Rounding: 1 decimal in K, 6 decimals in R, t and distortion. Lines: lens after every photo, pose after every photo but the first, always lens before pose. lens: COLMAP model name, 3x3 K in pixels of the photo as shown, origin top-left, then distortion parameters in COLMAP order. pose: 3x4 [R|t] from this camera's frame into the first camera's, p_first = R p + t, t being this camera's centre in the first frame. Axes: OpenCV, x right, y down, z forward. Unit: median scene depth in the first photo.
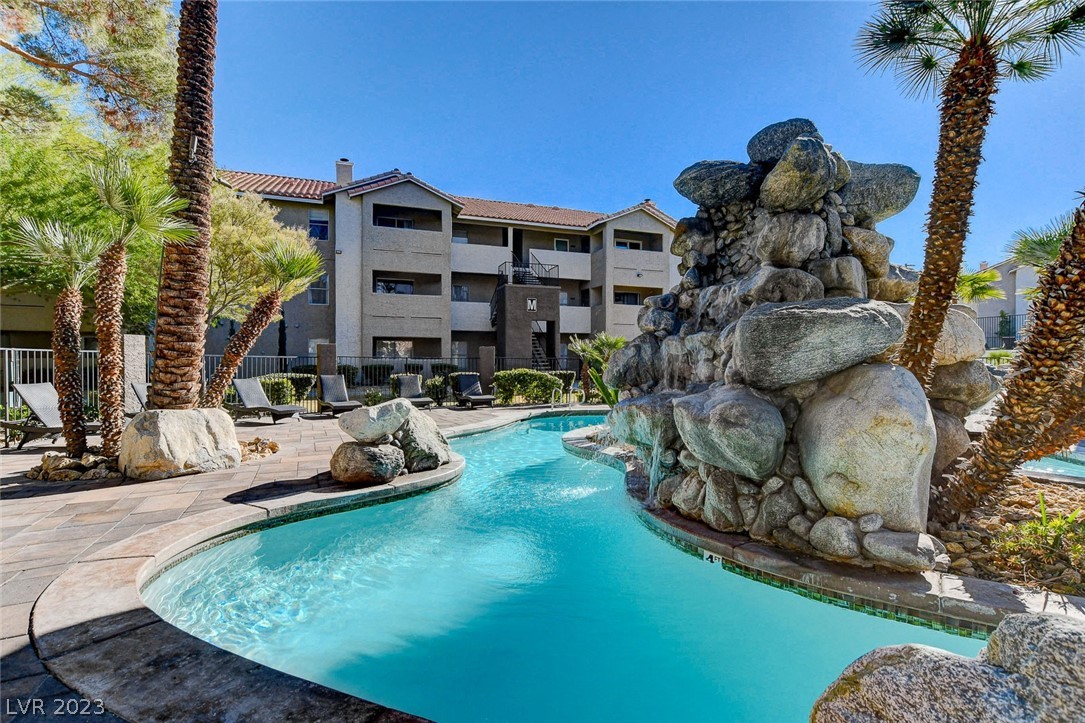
lens RADIAL K [[530.9, 0, 543.3], [0, 530.9, 360.9], [0, 0, 1]] dist [-0.000146, 0.000014]
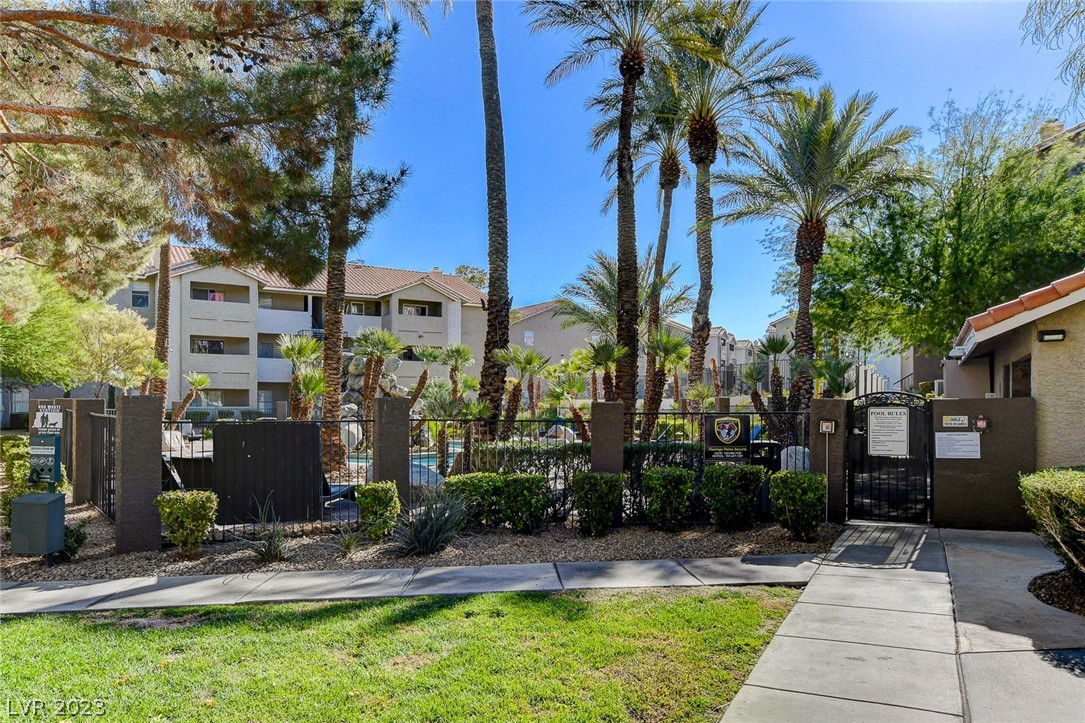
lens RADIAL K [[664.3, 0, 524.1], [0, 664.3, 393.7], [0, 0, 1]] dist [-0.000880, -0.000023]
pose [[0.977695, -0.000012, 0.210031, 0.094776], [0.002127, 0.999949, -0.009846, -0.014616], [-0.210020, 0.010073, 0.977645, -0.561259]]
